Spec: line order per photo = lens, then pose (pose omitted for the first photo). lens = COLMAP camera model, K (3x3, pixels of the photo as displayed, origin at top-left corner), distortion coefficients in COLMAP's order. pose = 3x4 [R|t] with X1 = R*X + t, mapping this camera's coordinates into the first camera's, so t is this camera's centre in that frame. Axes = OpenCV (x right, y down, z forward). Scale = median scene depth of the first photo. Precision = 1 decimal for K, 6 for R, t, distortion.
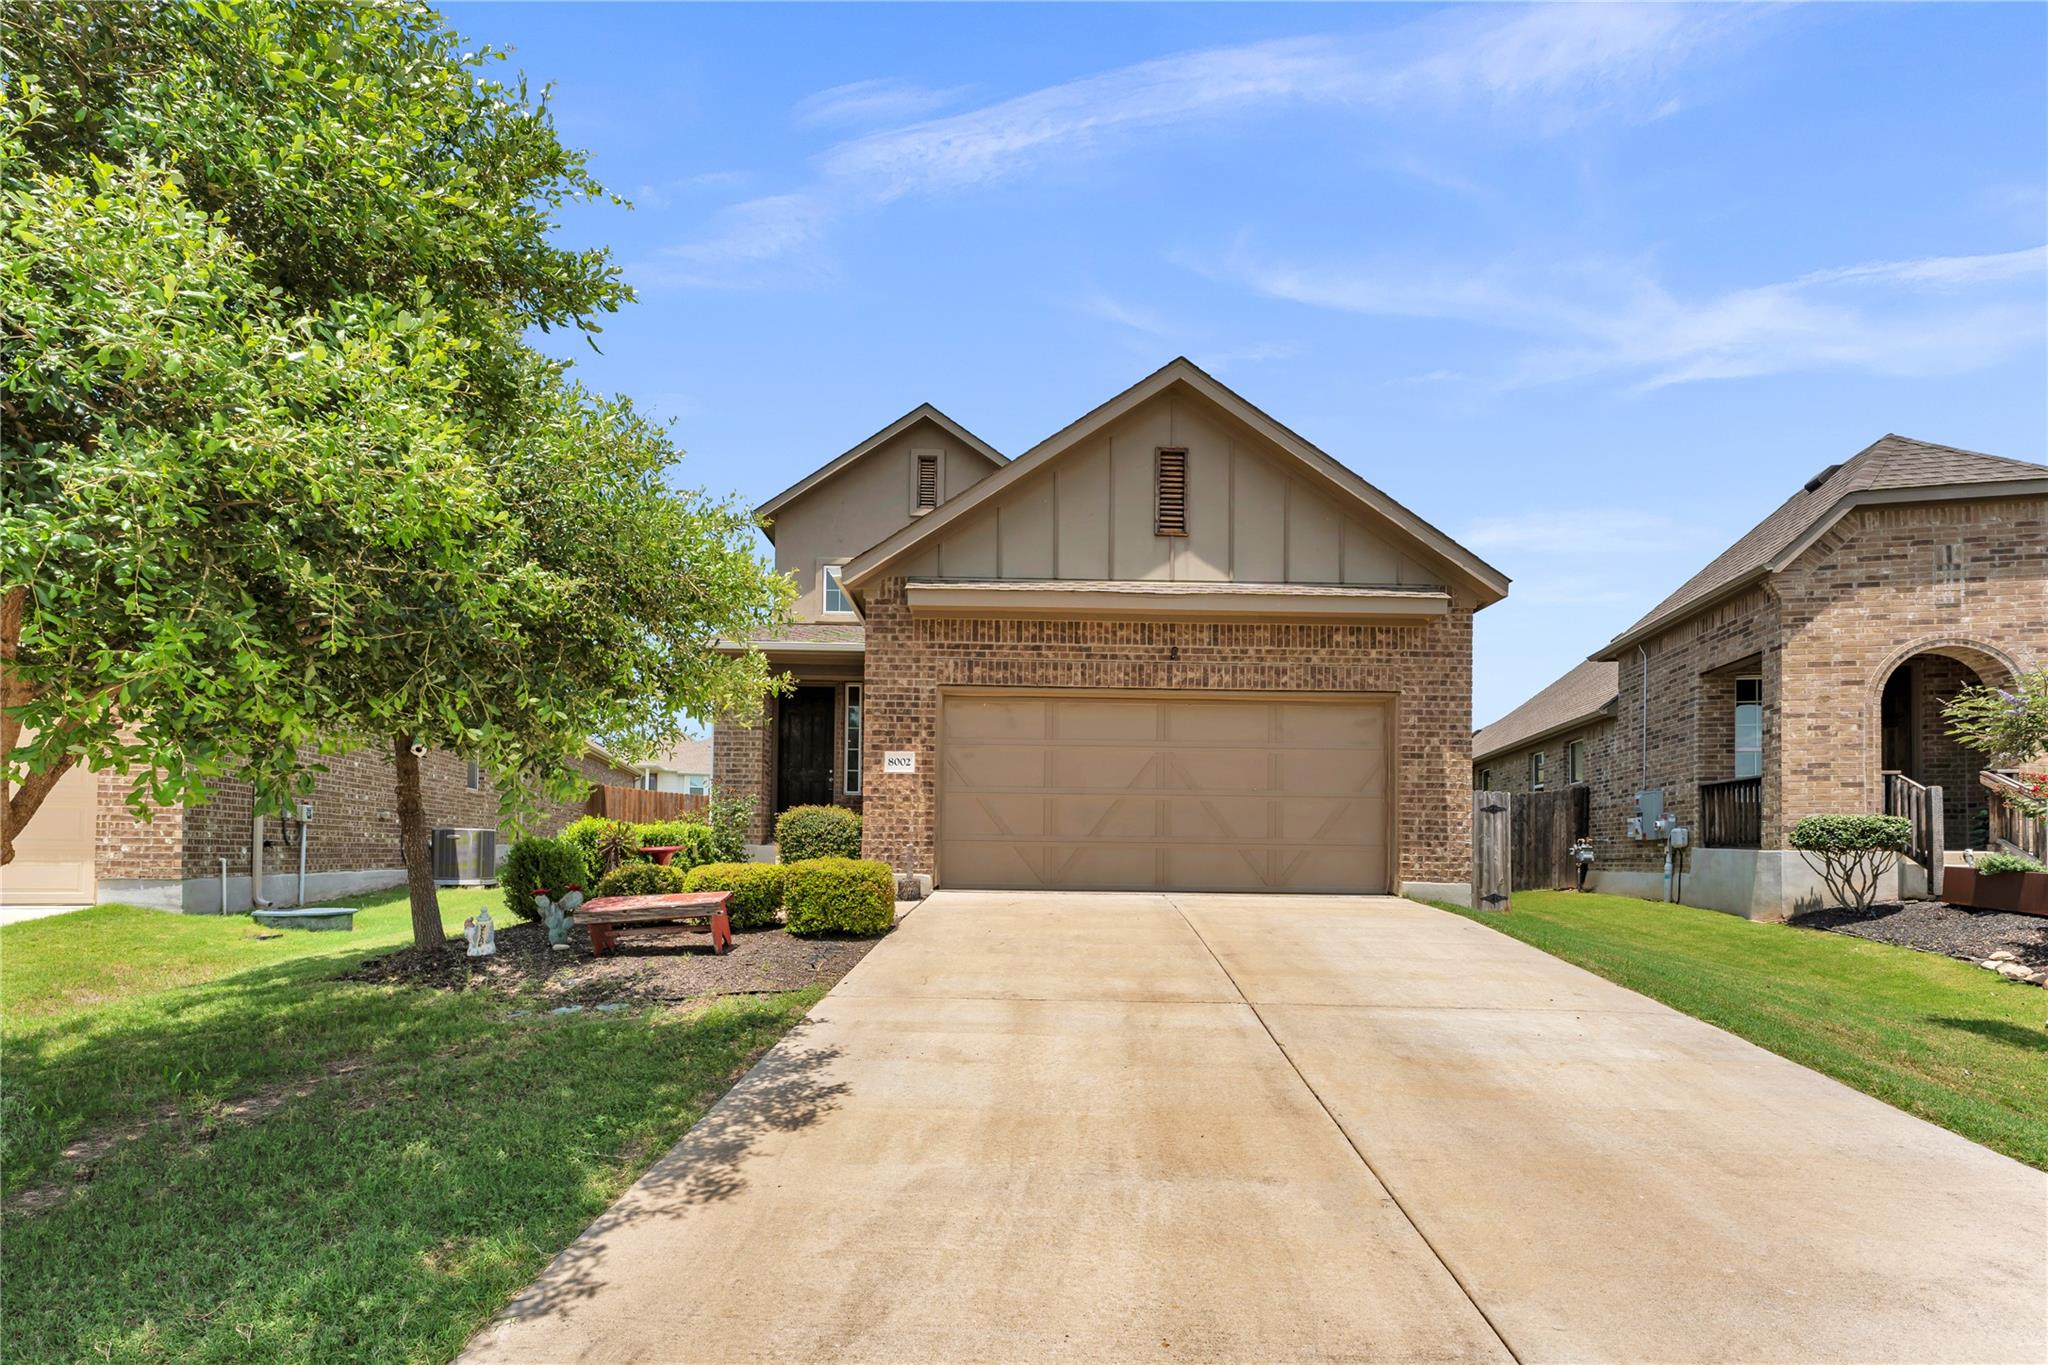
lens RADIAL K [[828.2, 0, 1023.9], [0, 828.2, 807.5], [0, 0, 1]] dist [0.001322, 0.000106]
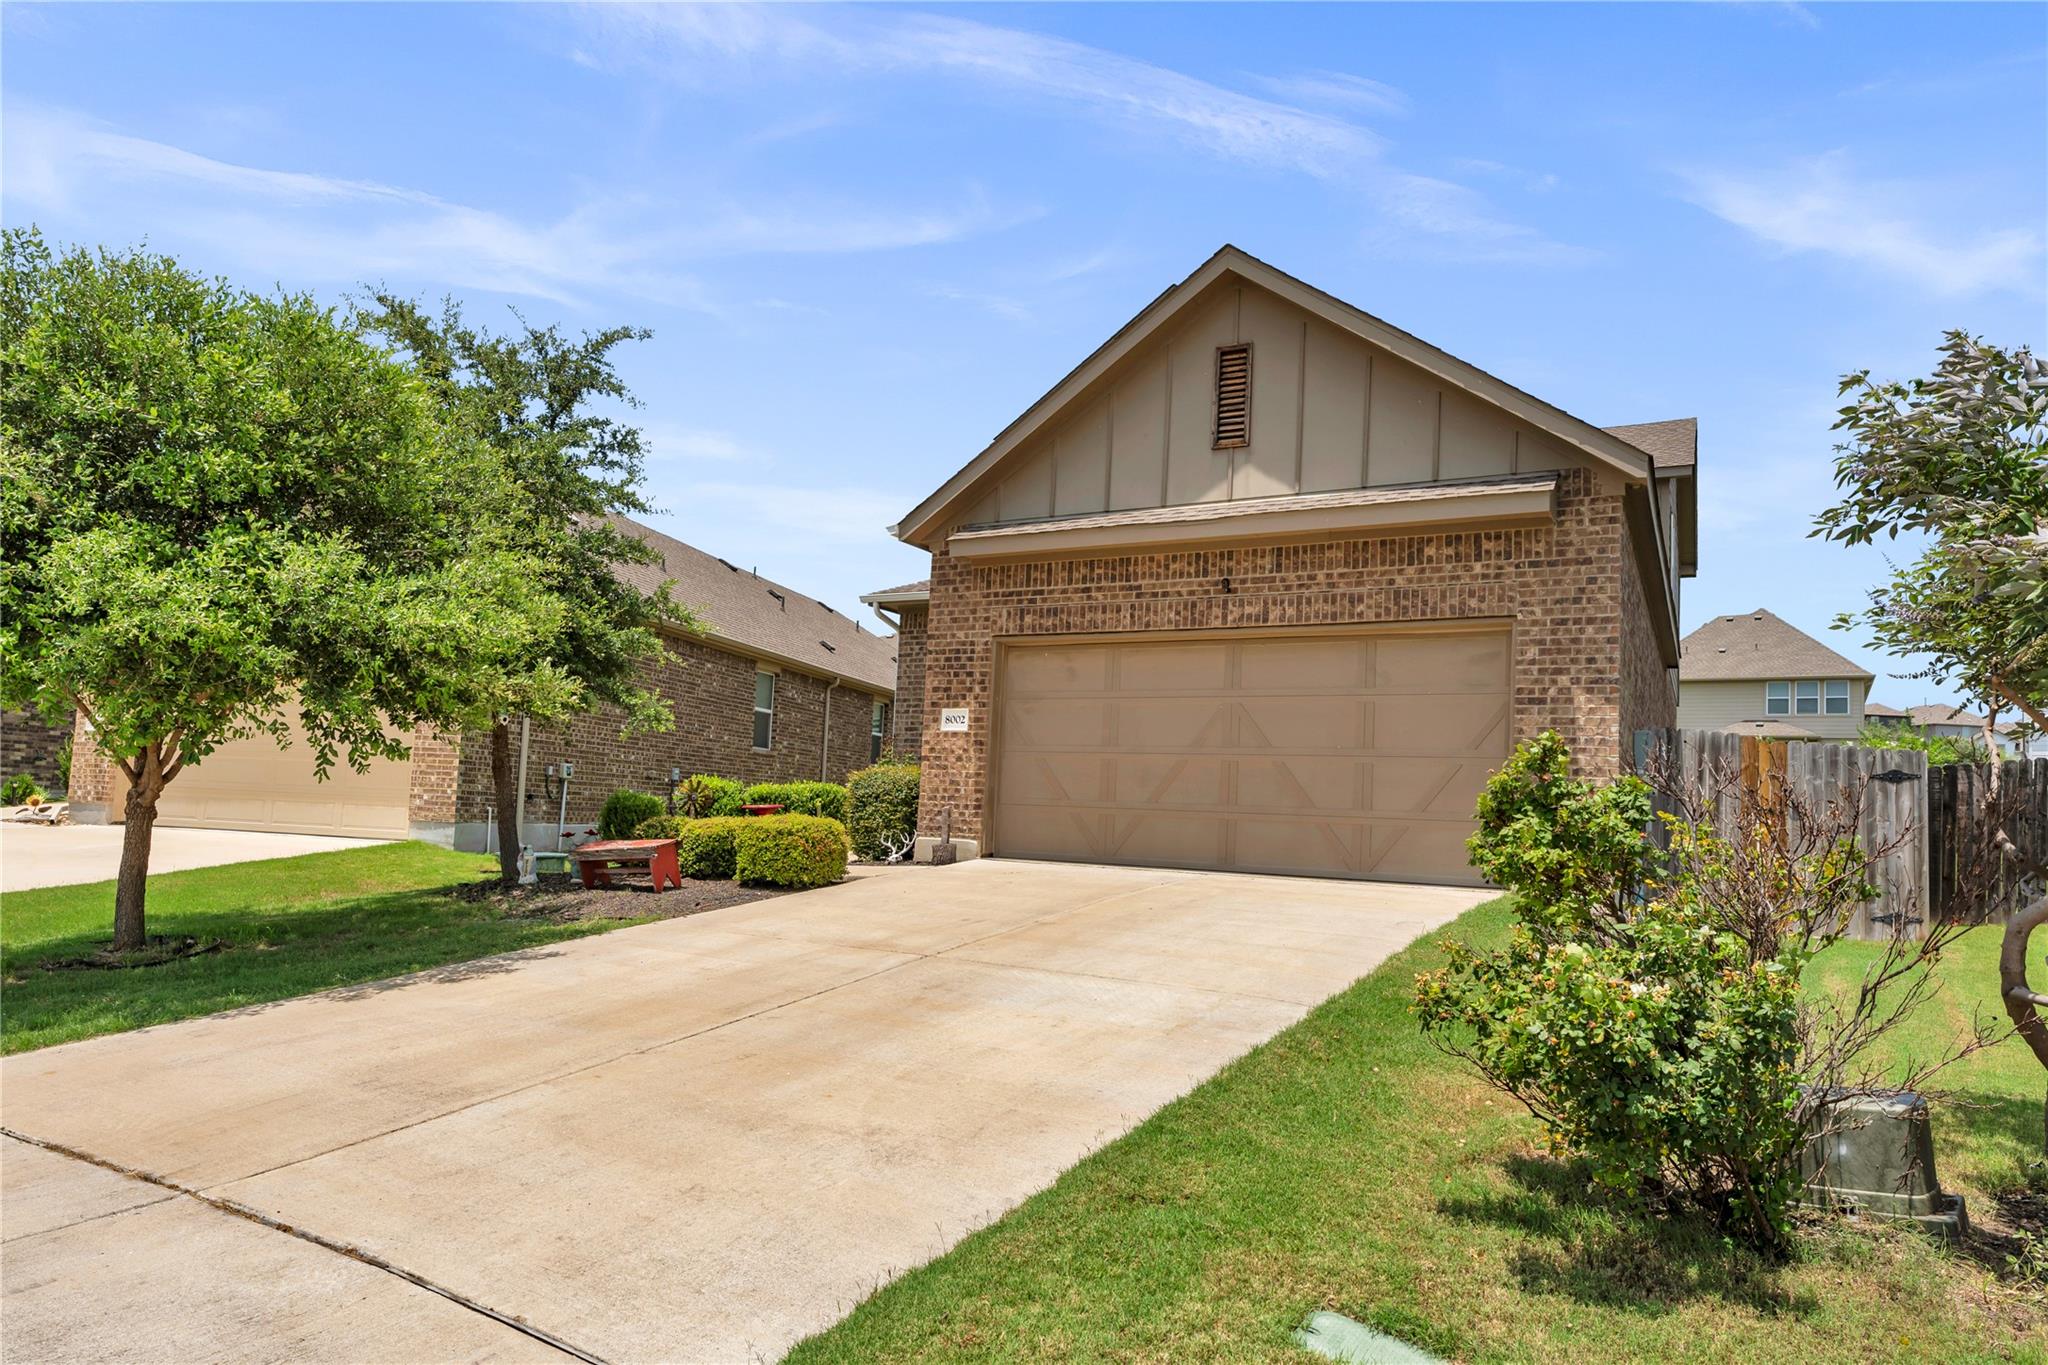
lens RADIAL K [[1150.7, 0, 1025.8], [0, 1150.7, 690.1], [0, 0, 1]] dist [-0.000594, 0.000572]
pose [[0.878260, -0.027532, -0.477390, 0.550855], [-0.006556, 0.997554, -0.069591, 0.002250], [0.478138, 0.064249, 0.875932, -0.114333]]
